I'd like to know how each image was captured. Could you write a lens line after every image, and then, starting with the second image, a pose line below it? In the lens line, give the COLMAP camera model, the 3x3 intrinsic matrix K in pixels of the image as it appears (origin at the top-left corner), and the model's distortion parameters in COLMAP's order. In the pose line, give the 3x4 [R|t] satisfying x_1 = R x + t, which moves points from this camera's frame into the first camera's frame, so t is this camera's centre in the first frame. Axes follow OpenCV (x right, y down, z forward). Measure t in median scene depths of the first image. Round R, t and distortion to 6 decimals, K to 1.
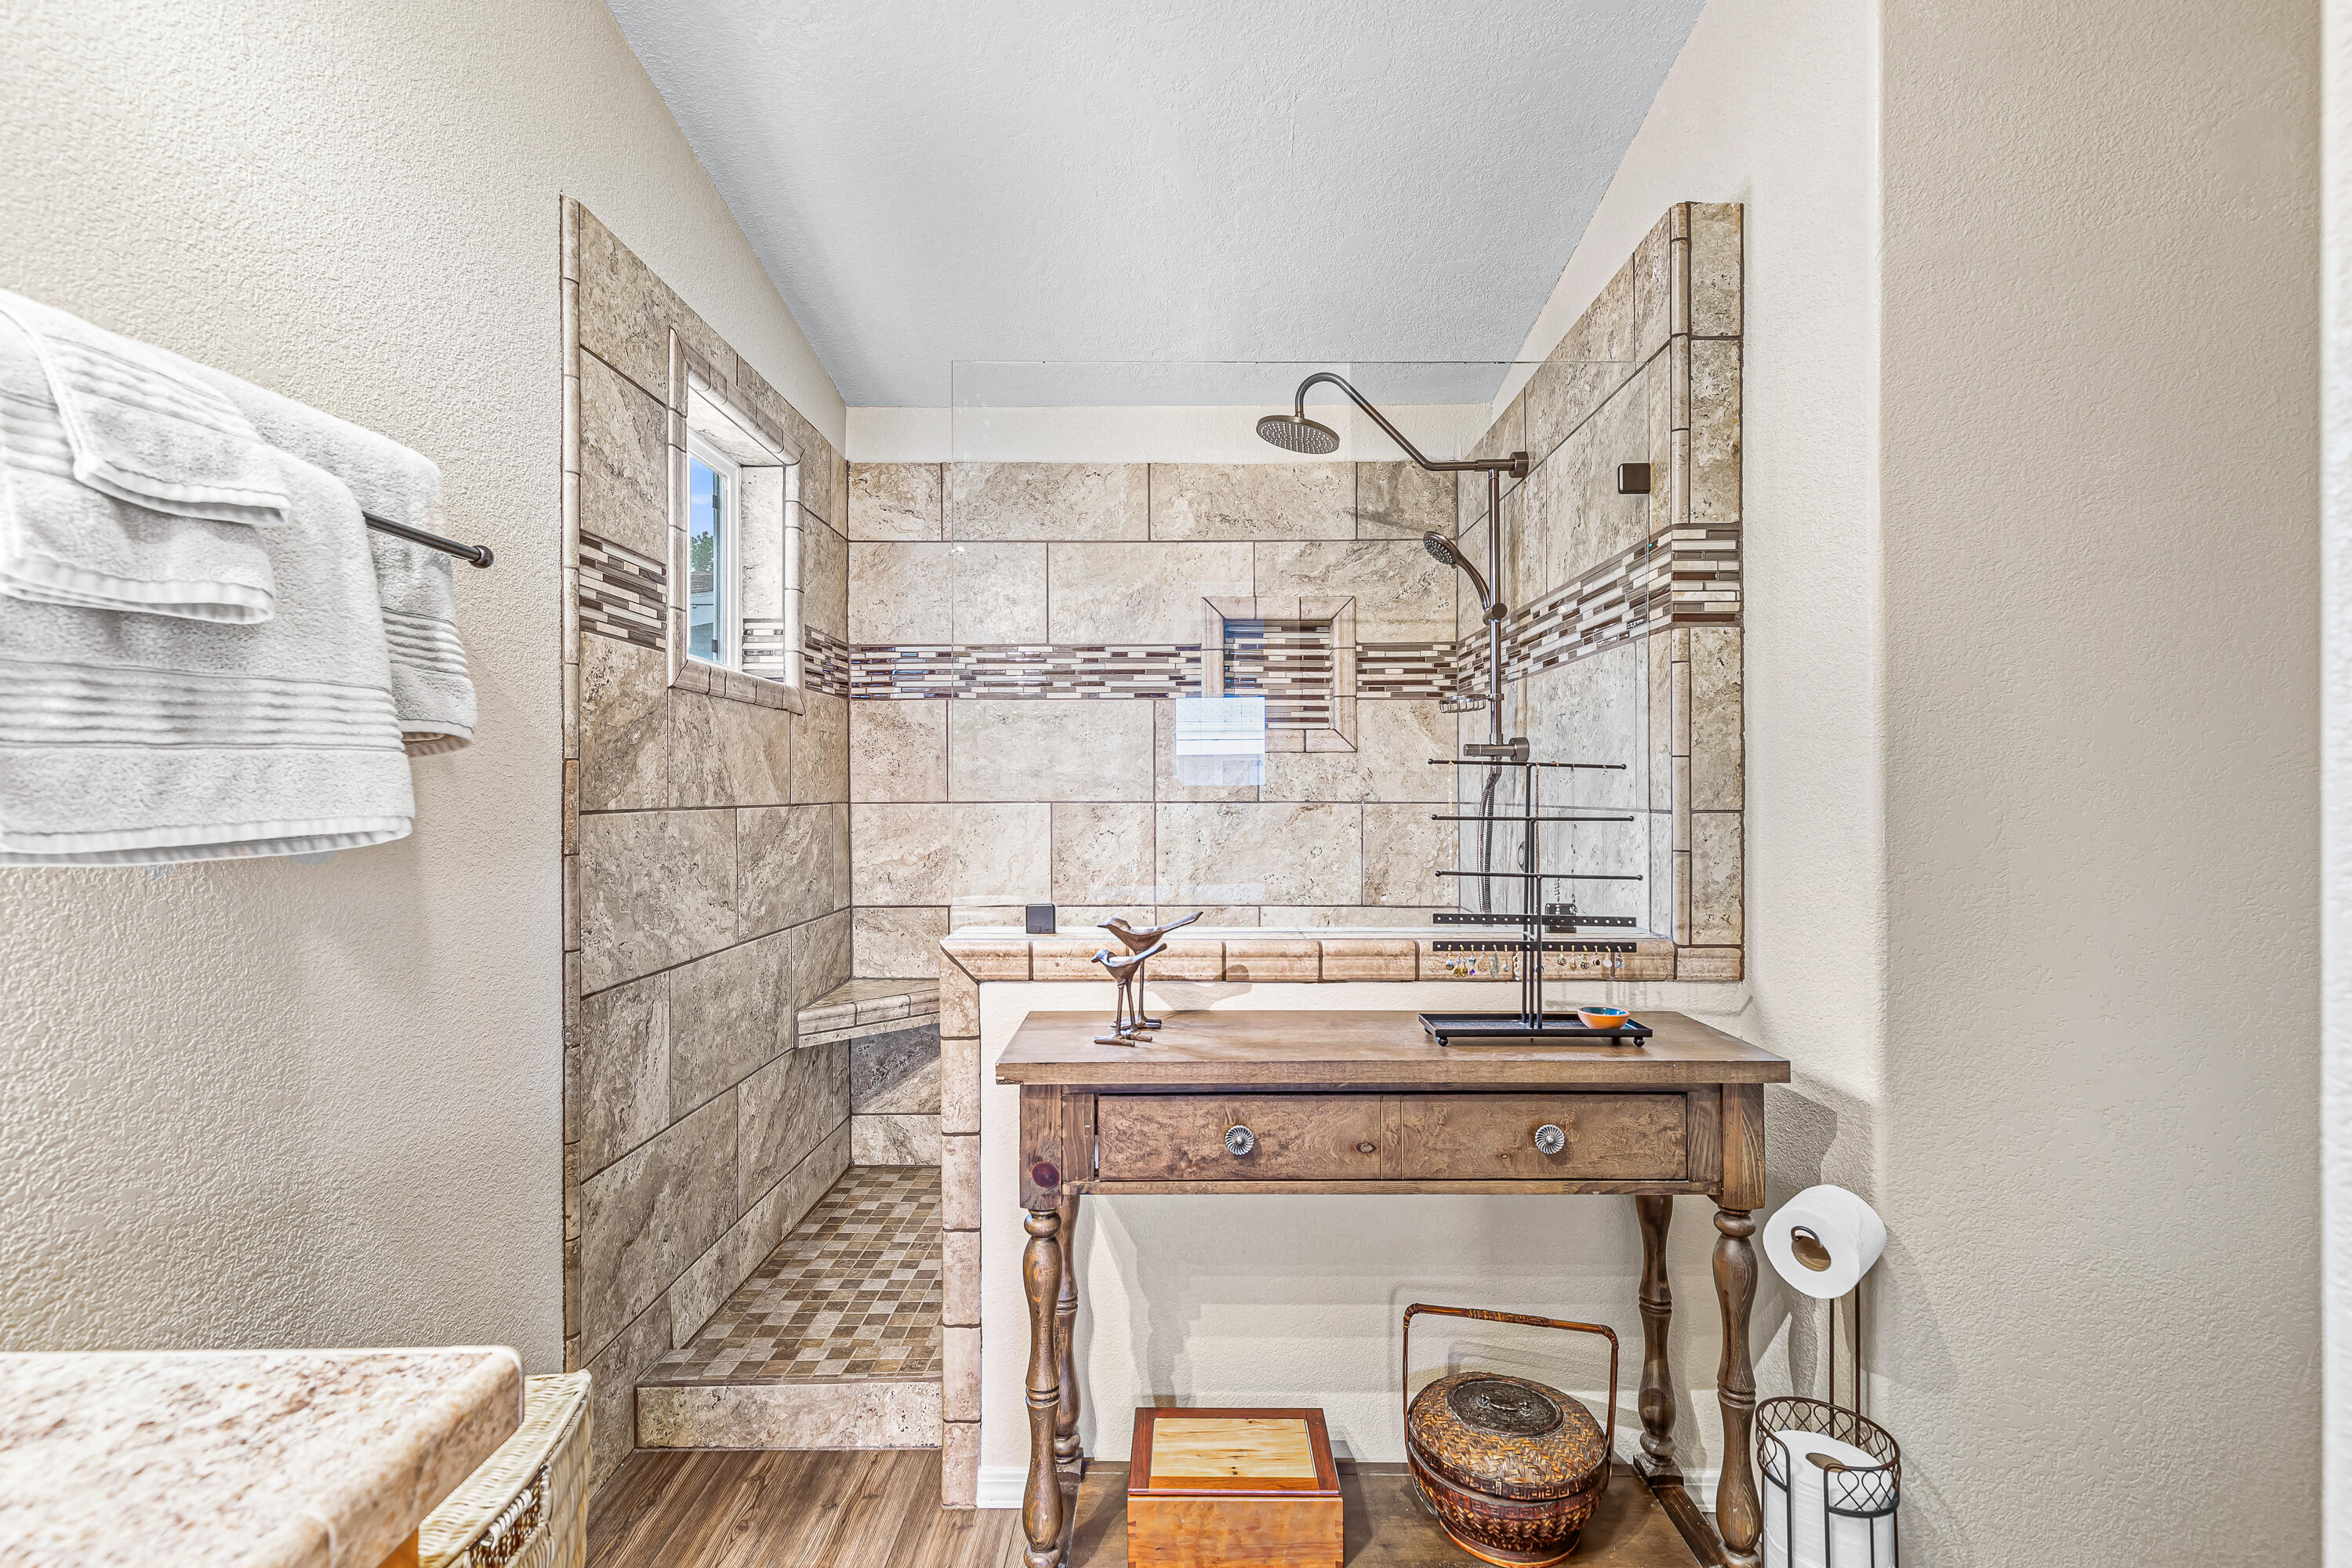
lens RADIAL K [[1068.9, 0, 1176.4], [0, 1068.9, 790.6], [0, 0, 1]] dist [0.026374, -0.008309]
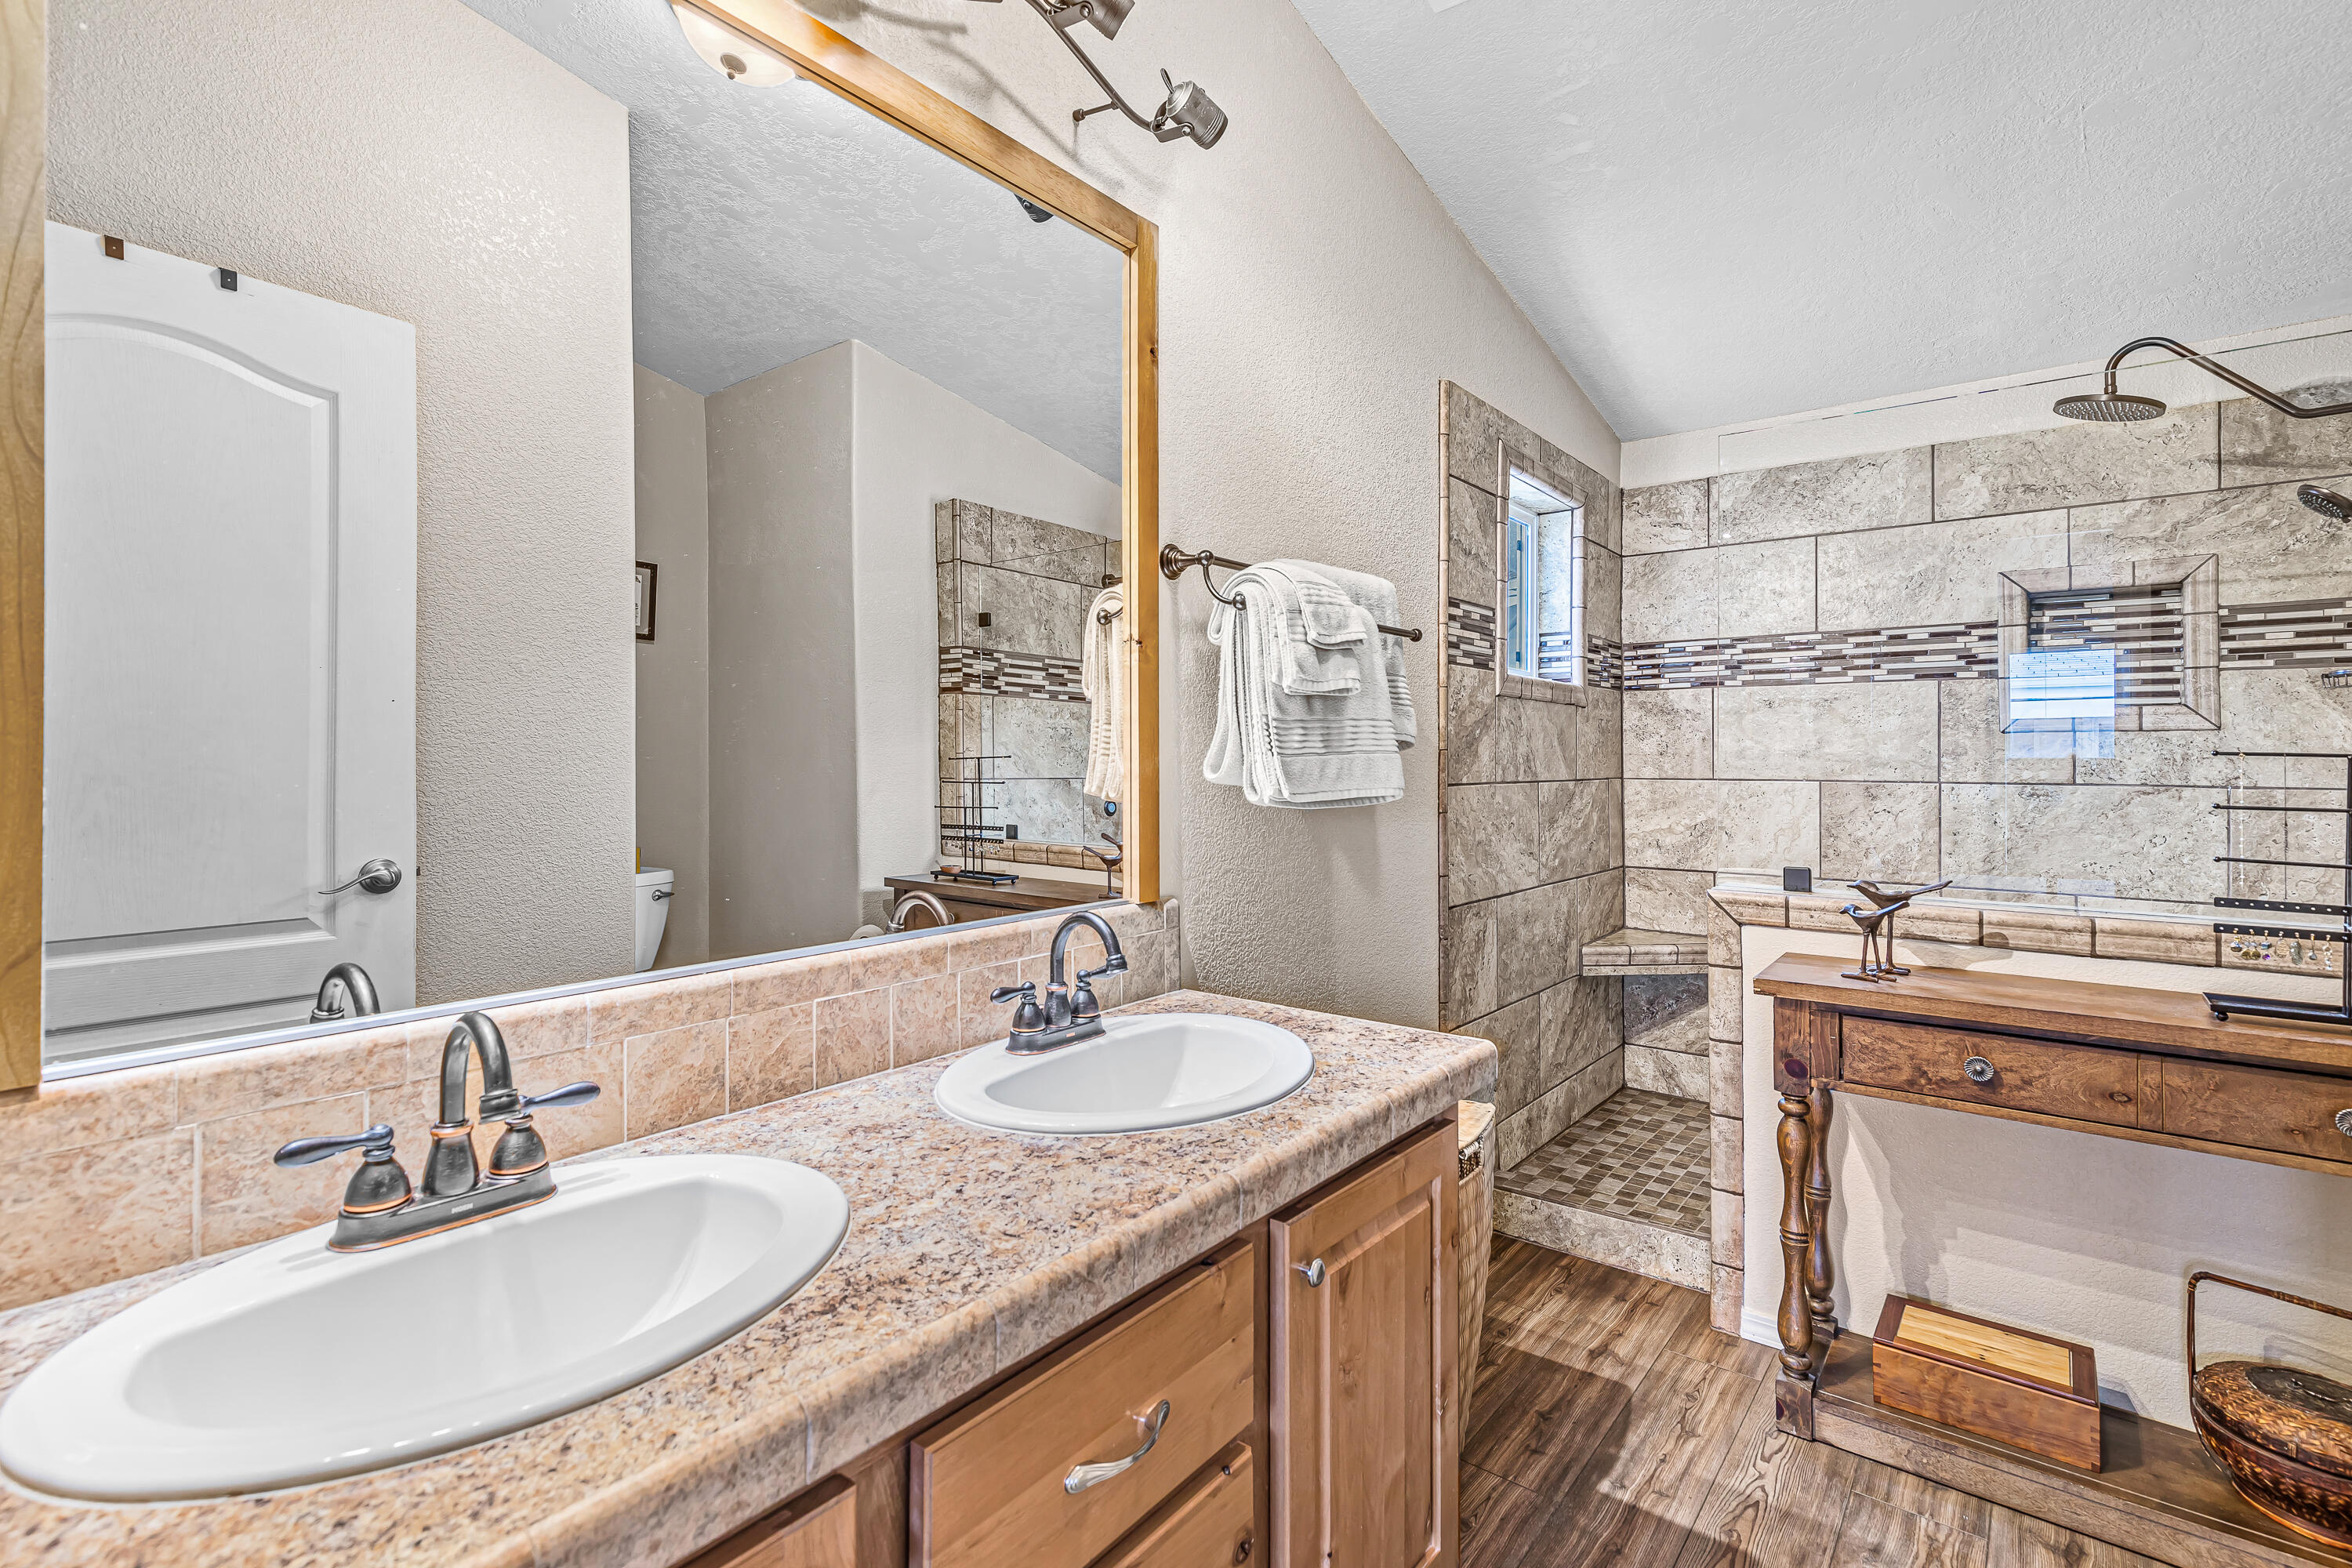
lens RADIAL K [[1064.5, 0, 1184.2], [0, 1064.5, 749.2], [0, 0, 1]] dist [0.002122, -0.001421]
pose [[0.783263, -0.001329, -0.621690, 0.059068], [-0.004891, 0.999954, -0.008299, -0.010981], [0.621672, 0.009541, 0.783220, -0.282585]]
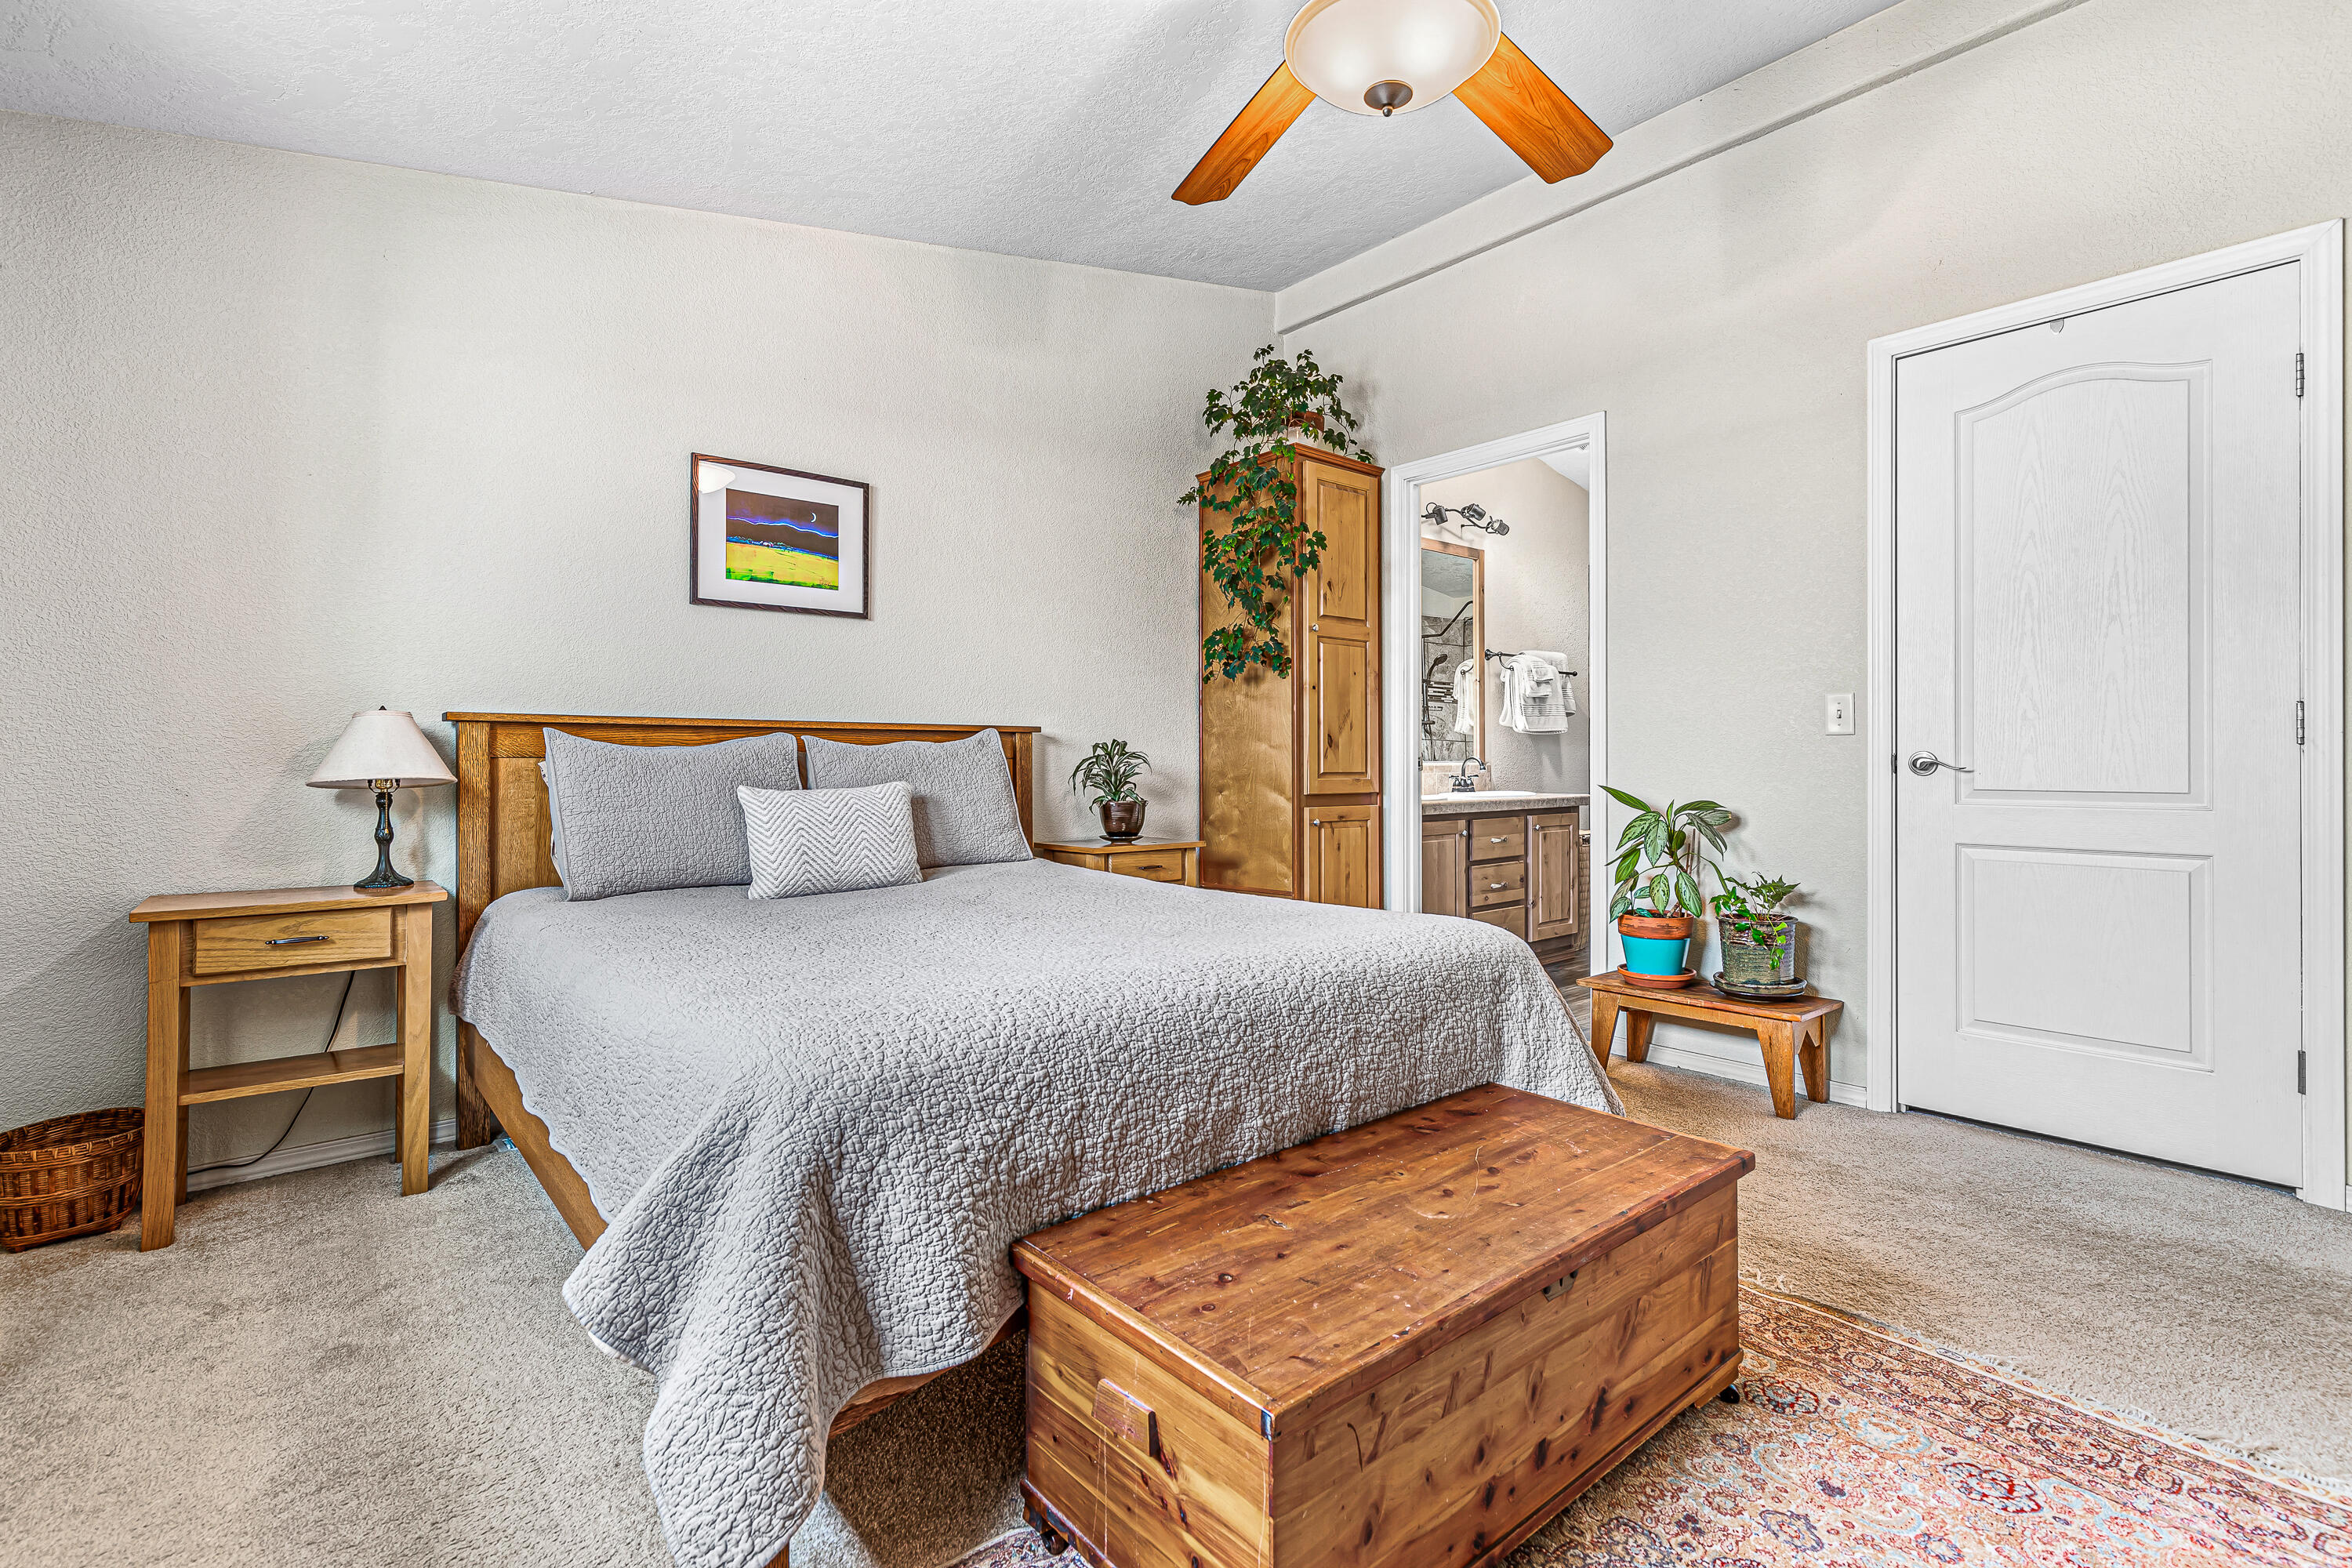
lens RADIAL K [[1088.8, 0, 1173.0], [0, 1088.8, 761.0], [0, 0, 1]] dist [0.001622, -0.000134]
pose [[0.649387, -0.000077, -0.760458, 0.932167], [-0.003025, 0.999992, -0.002684, 0.089810], [0.760452, 0.004043, 0.649381, -1.742726]]
